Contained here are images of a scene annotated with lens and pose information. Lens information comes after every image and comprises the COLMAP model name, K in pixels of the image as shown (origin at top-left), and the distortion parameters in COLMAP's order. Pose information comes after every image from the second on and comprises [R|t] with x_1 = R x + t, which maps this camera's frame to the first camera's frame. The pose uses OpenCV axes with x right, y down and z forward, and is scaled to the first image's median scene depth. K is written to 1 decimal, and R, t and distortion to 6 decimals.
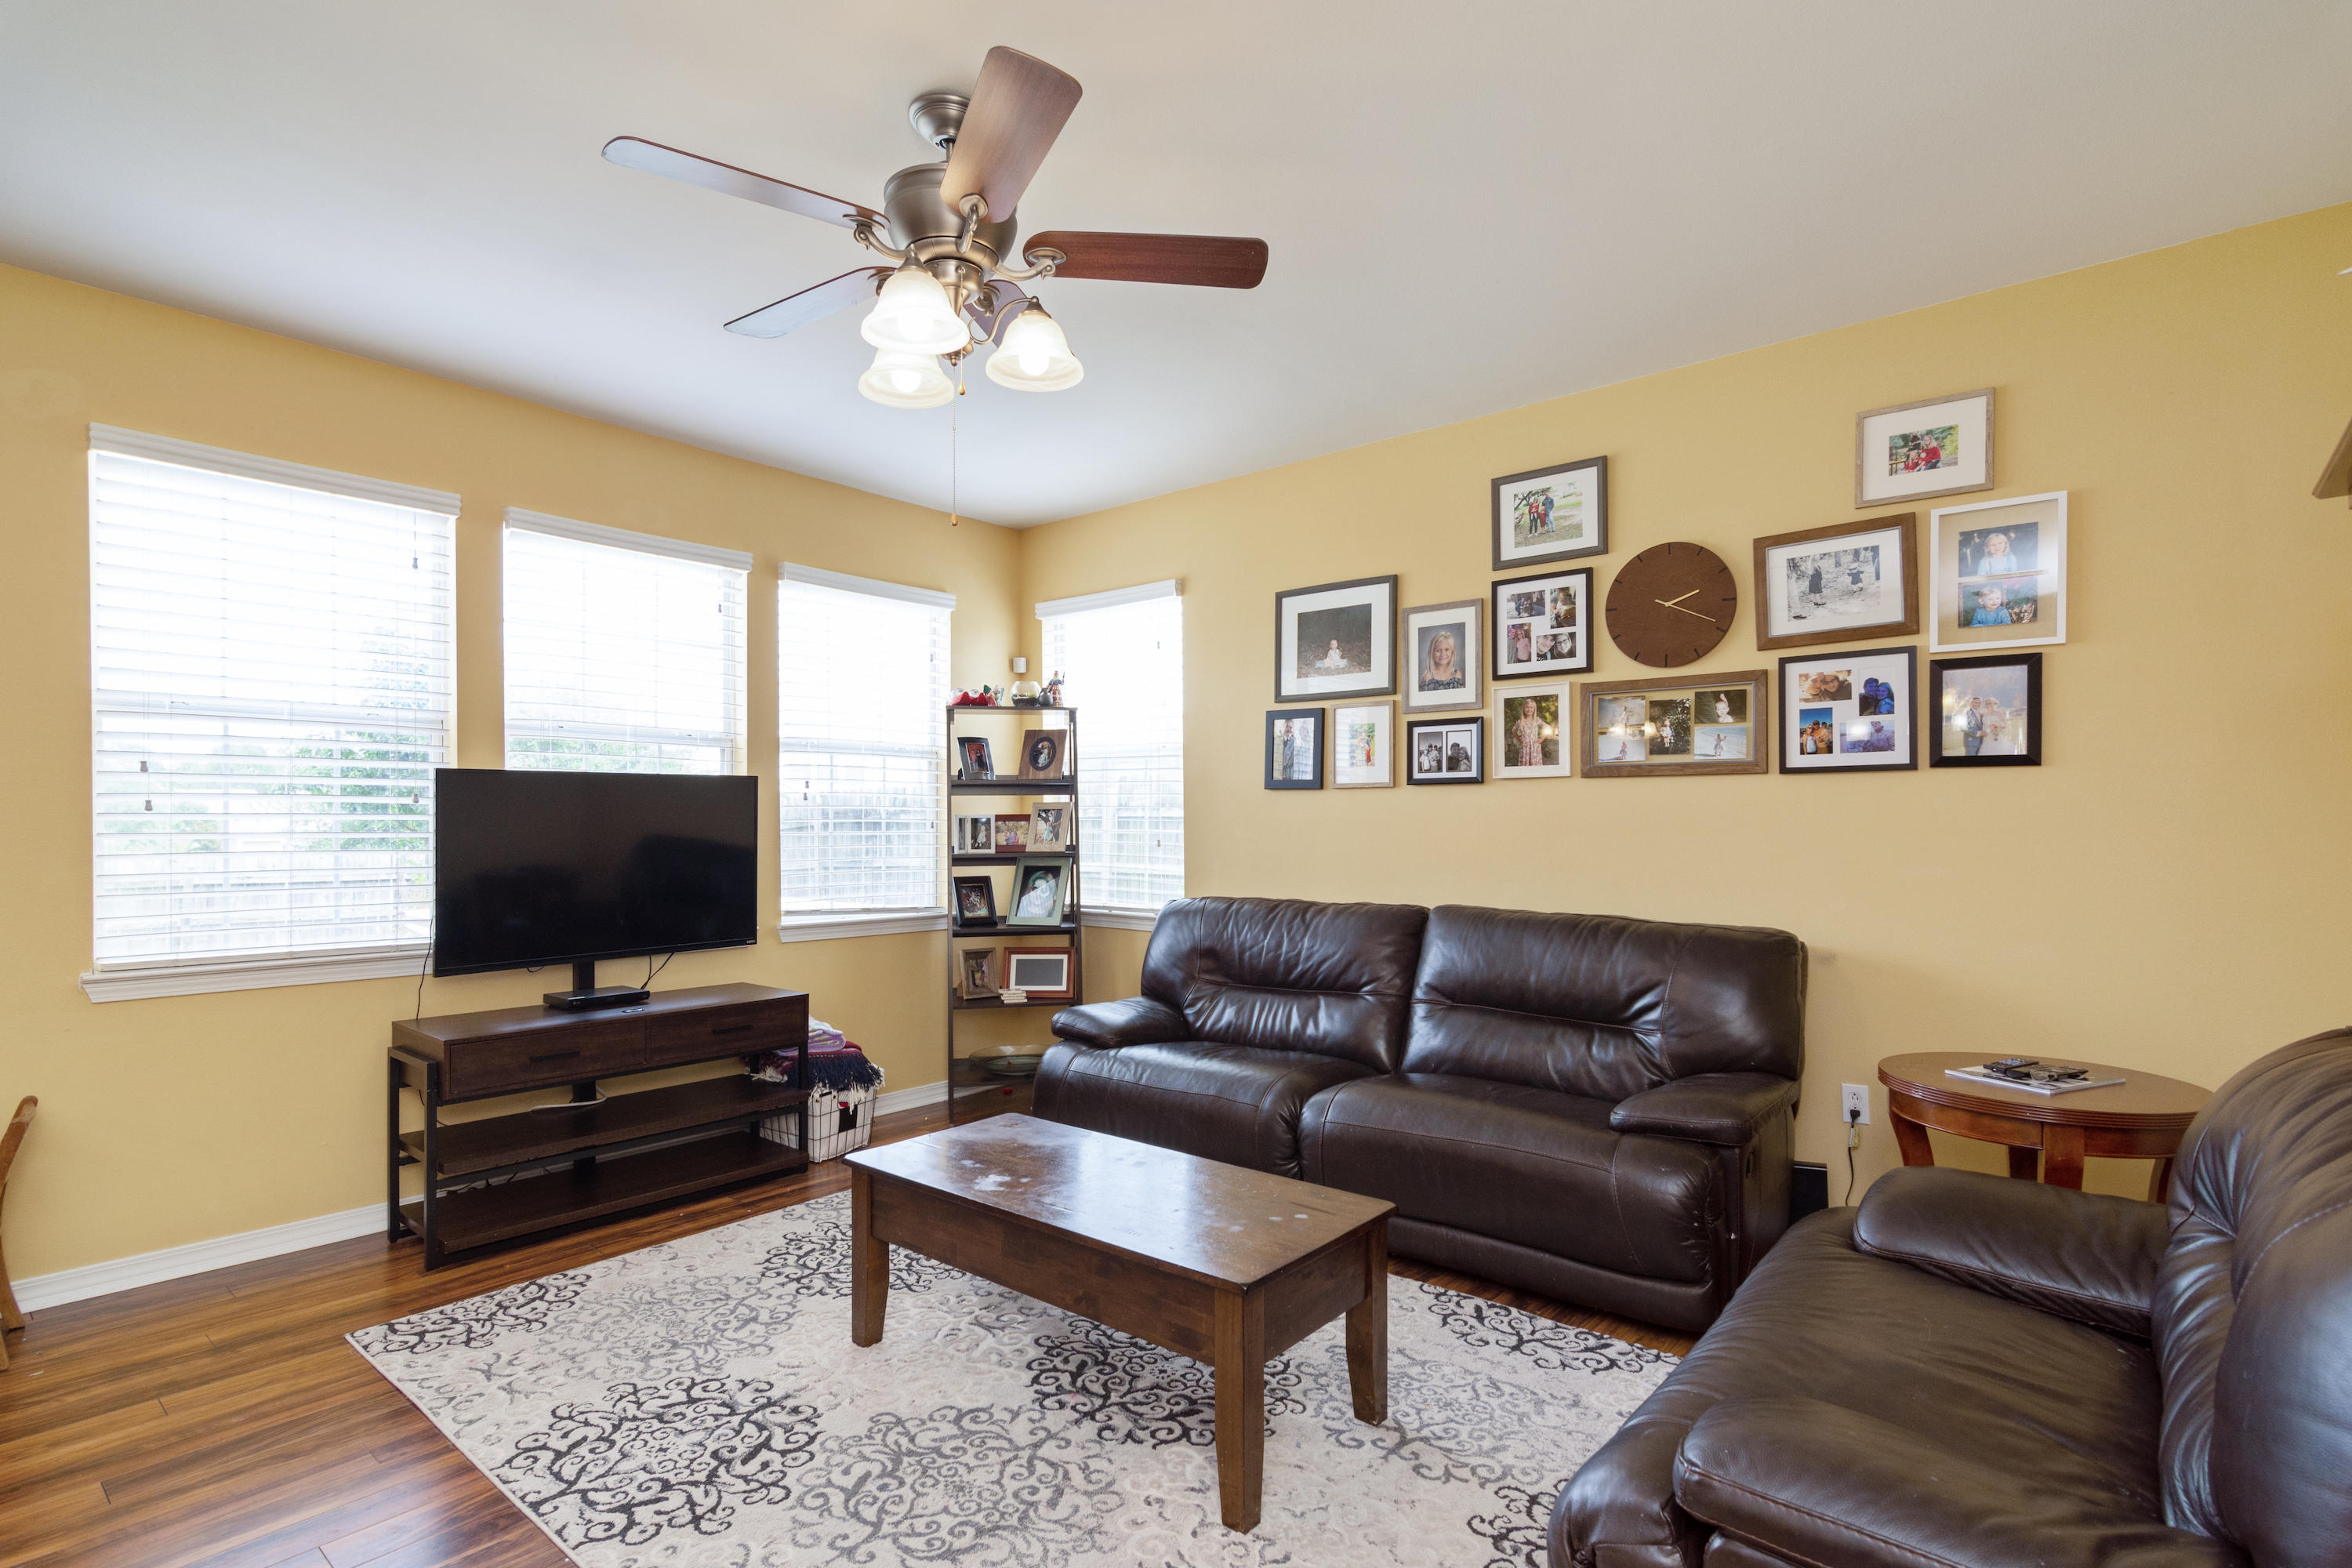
lens RADIAL K [[1154.2, 0, 1149.3], [0, 1154.2, 806.1], [0, 0, 1]] dist [0.000784, 0.001154]
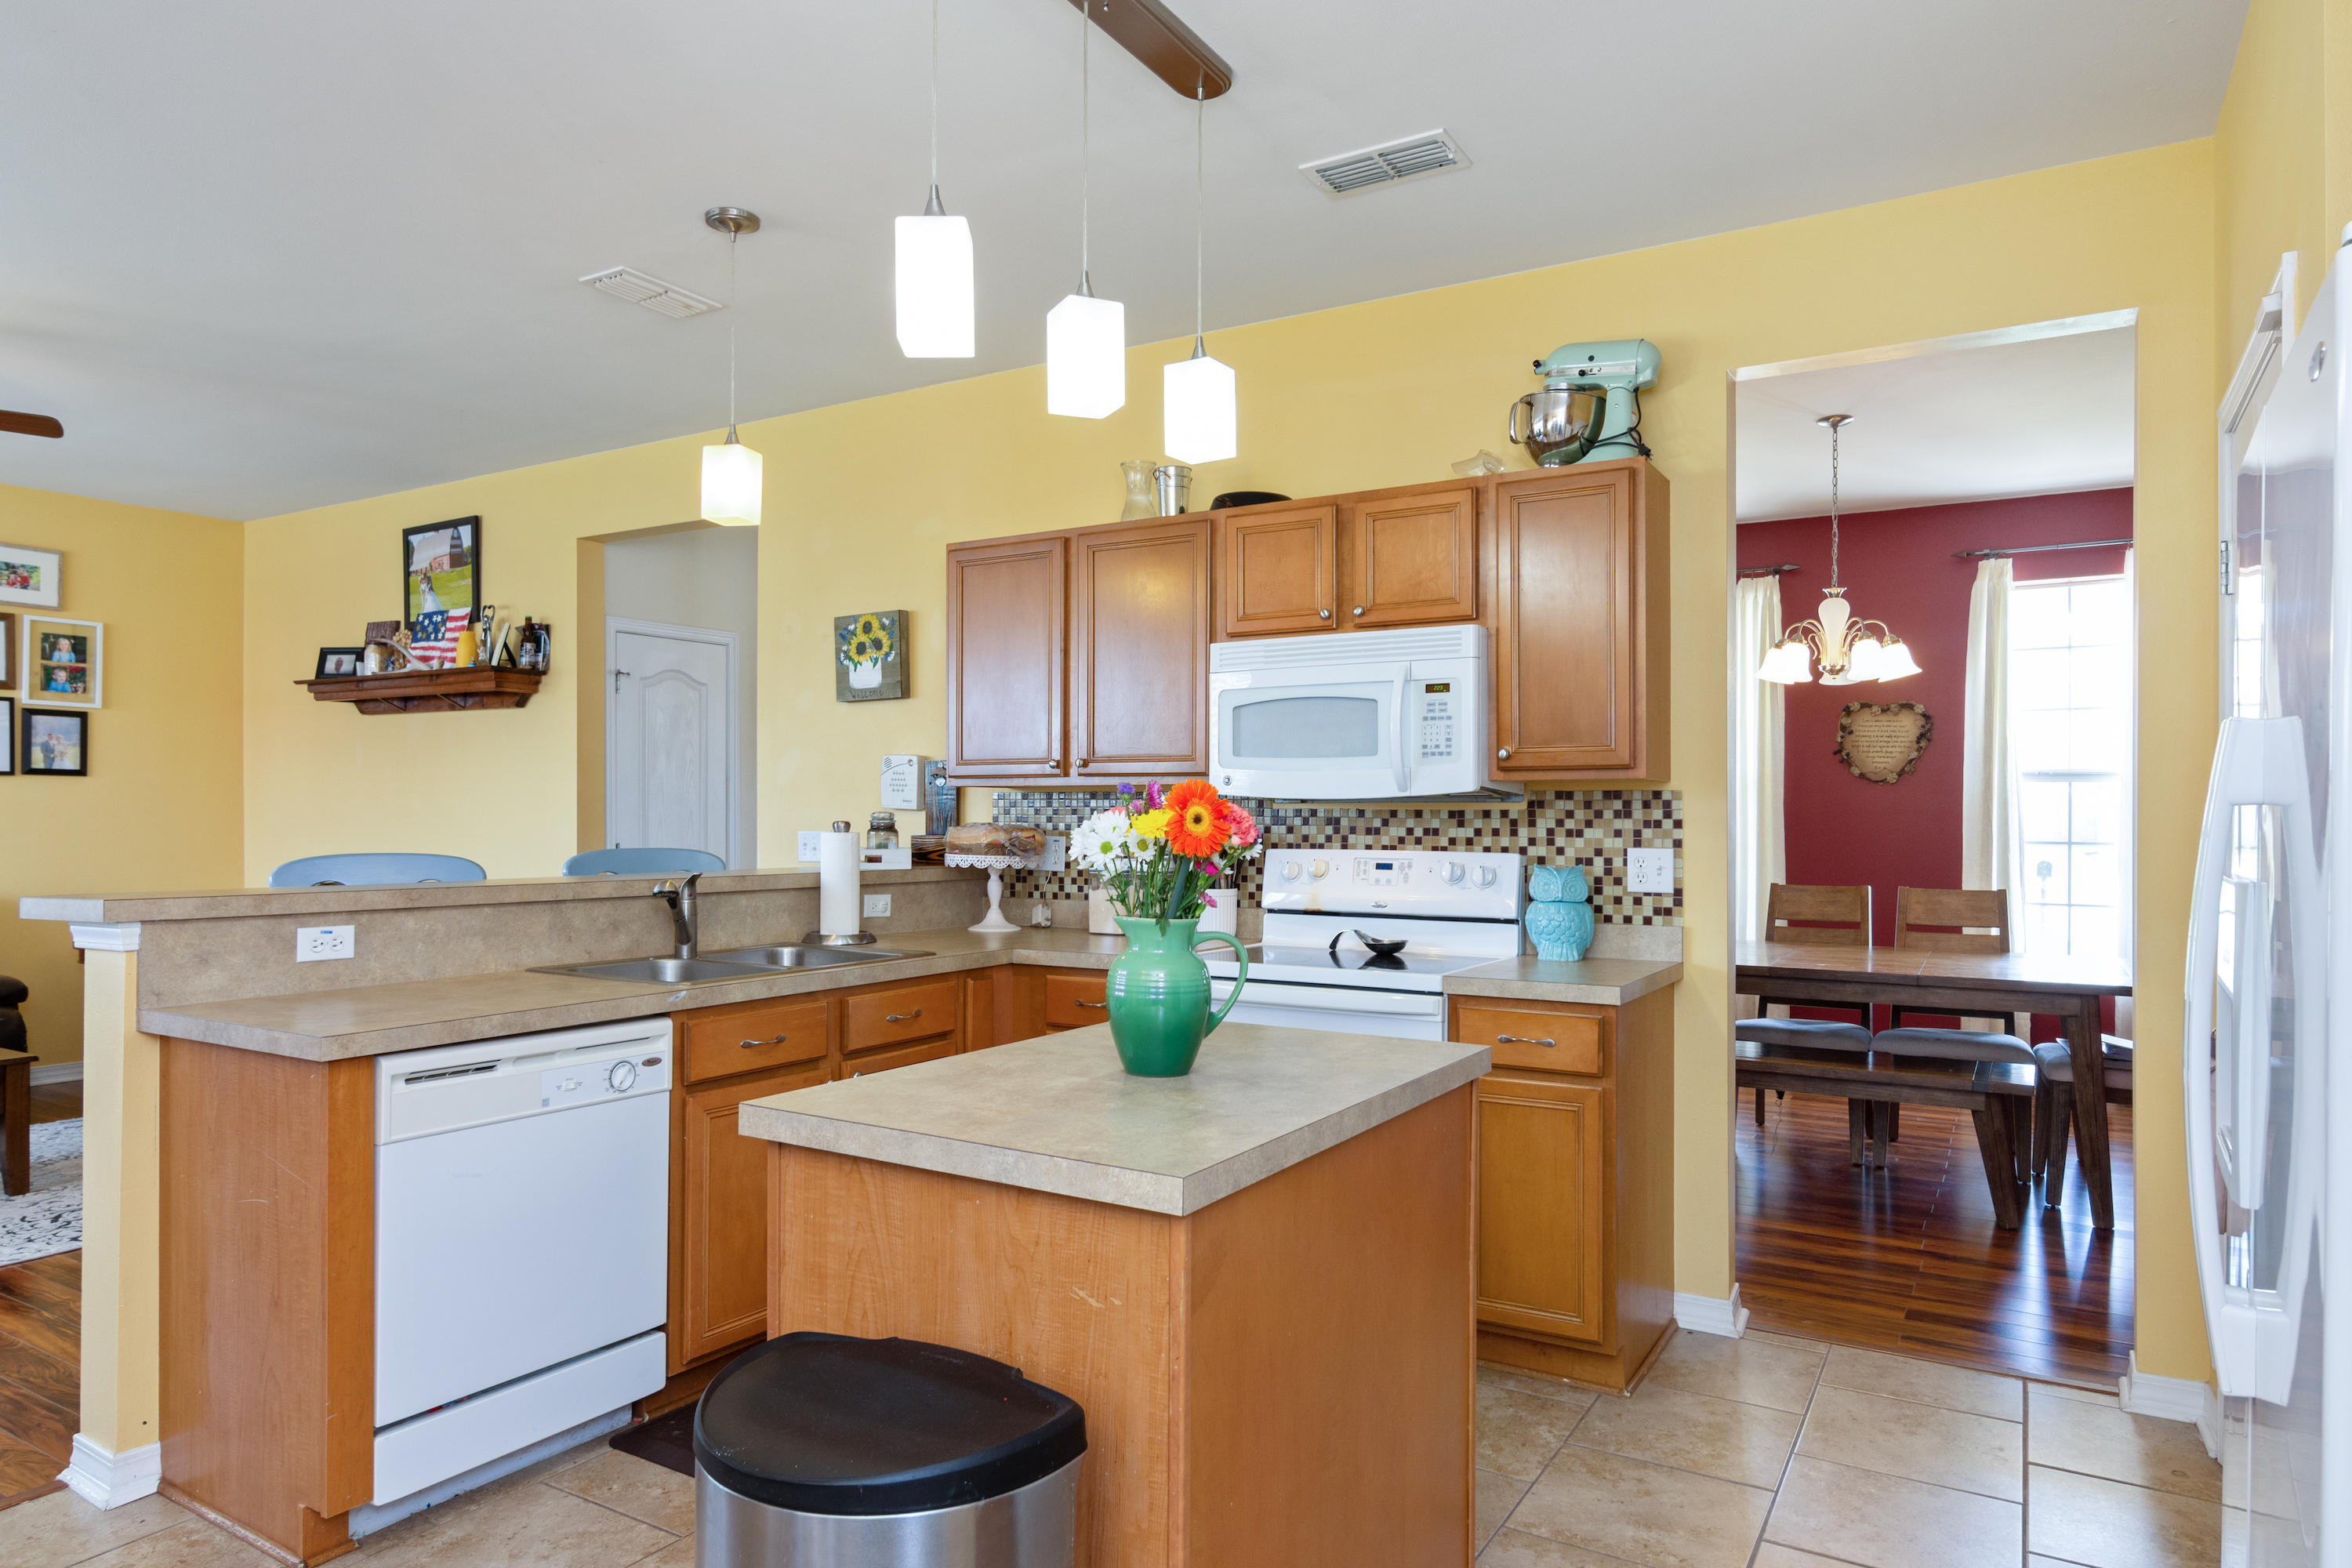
lens RADIAL K [[1424.5, 0, 1166.2], [0, 1424.5, 812.6], [0, 0, 1]] dist [0.008885, 0.003488]
pose [[-0.162002, 0.000013, 0.986790, -1.282267], [-0.018159, 0.999831, -0.002994, -0.002818], [-0.986623, -0.018404, -0.161975, -0.207428]]
